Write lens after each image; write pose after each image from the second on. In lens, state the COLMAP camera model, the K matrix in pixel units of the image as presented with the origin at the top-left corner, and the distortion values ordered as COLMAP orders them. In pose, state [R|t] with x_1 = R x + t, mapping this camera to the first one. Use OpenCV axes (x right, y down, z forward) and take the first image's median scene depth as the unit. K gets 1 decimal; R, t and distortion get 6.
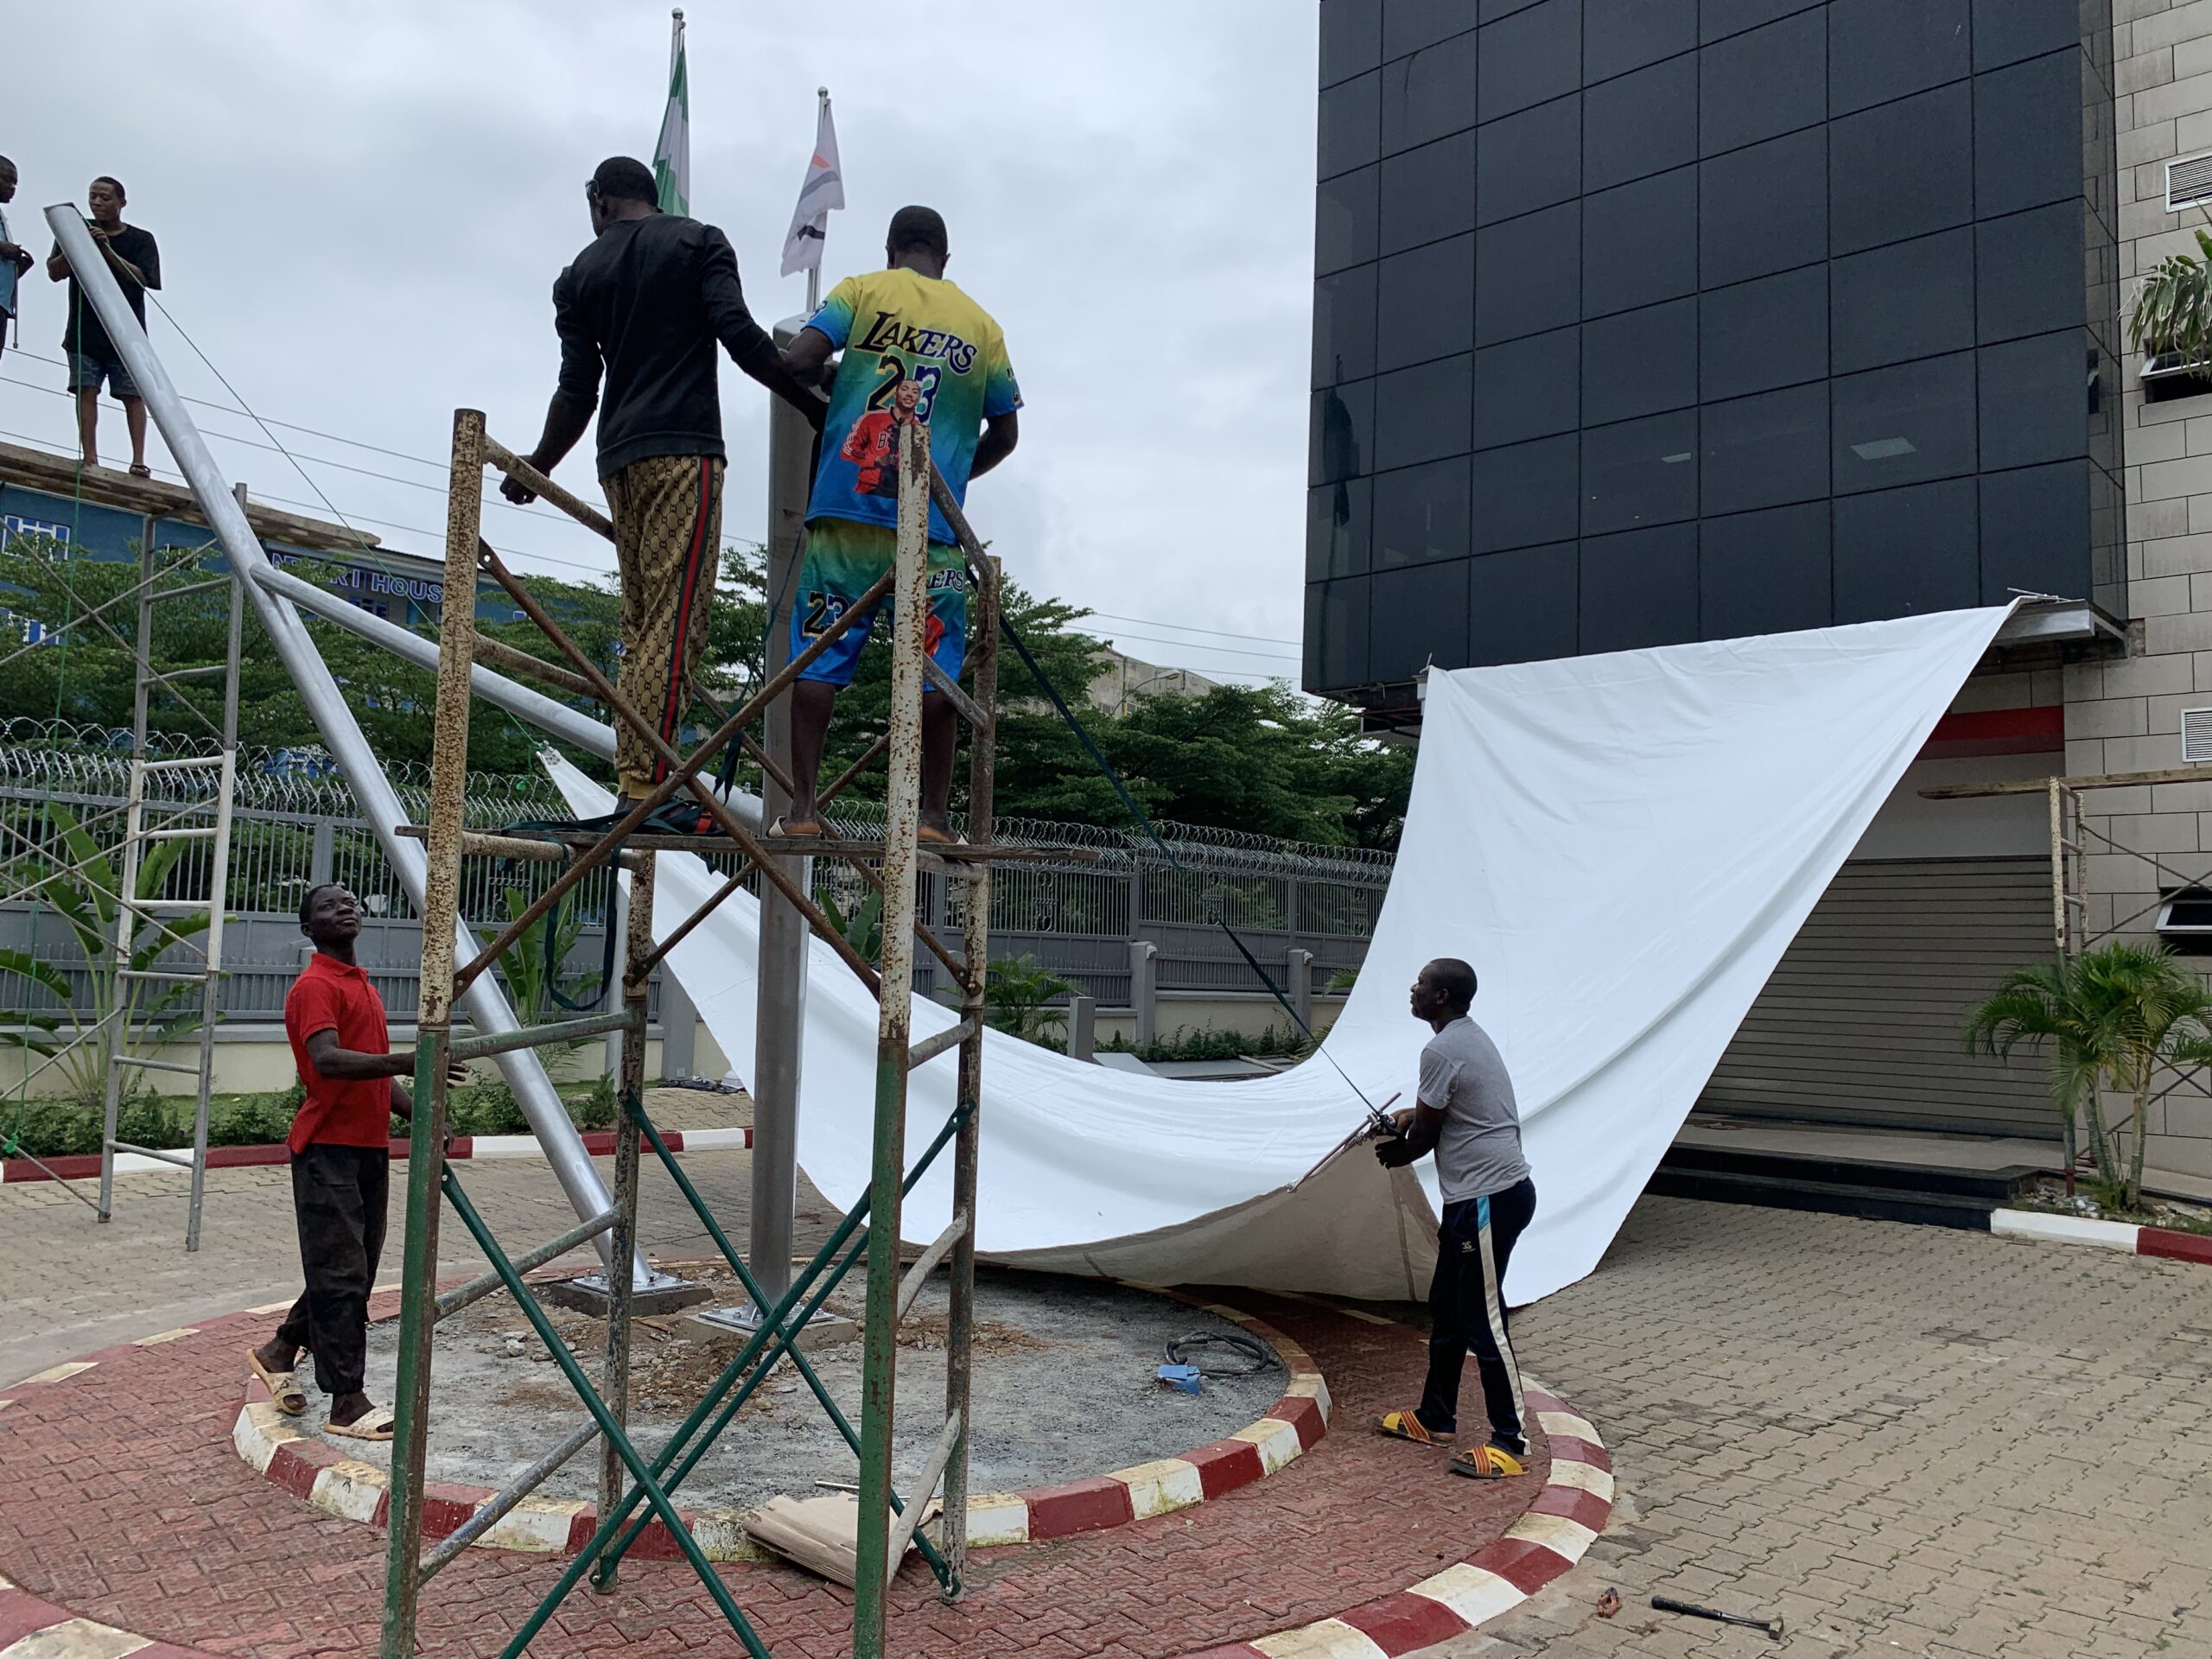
lens RADIAL K [[1698.1, 0, 1106.0], [0, 1698.1, 829.5], [0, 0, 1]] dist [-0.022529, -0.000883]
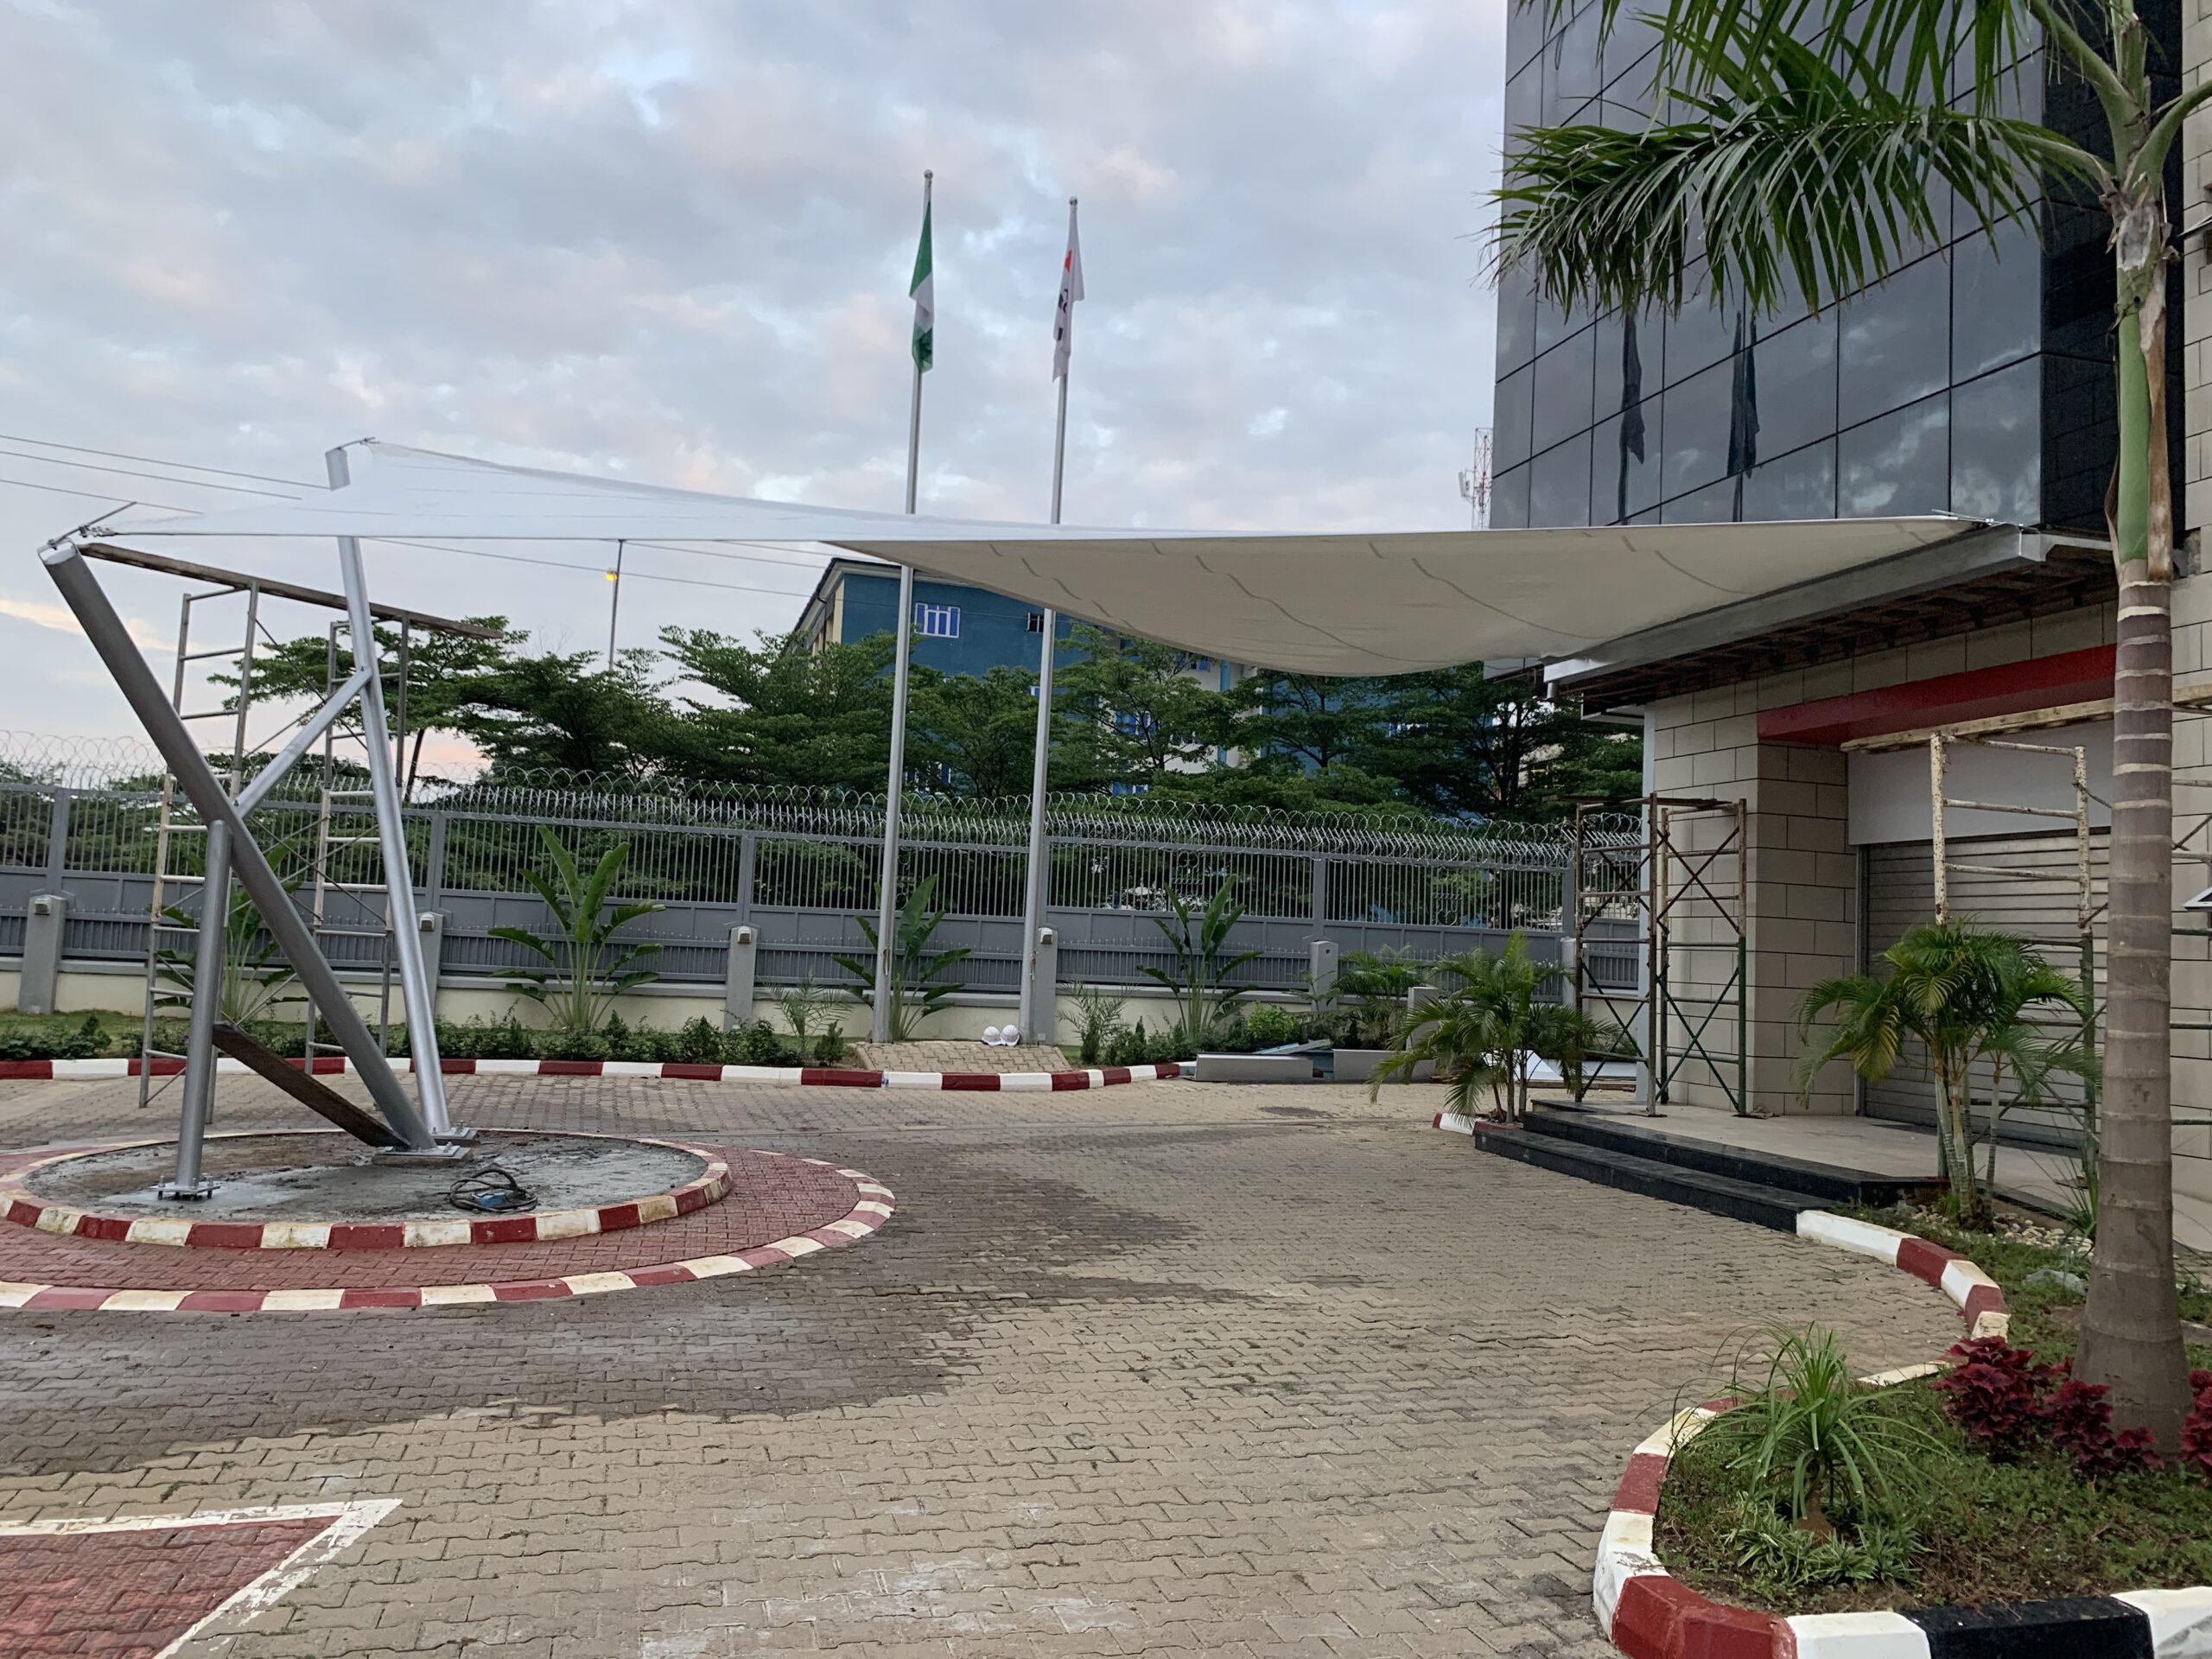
lens RADIAL K [[1685.2, 0, 1111.4], [0, 1685.2, 800.0], [0, 0, 1]] dist [0.037496, -0.004696]
pose [[0.853165, -0.034975, -0.520468, 0.546923], [0.021398, 0.999256, -0.032073, 0.020098], [0.521202, 0.016226, 0.853279, 0.015169]]
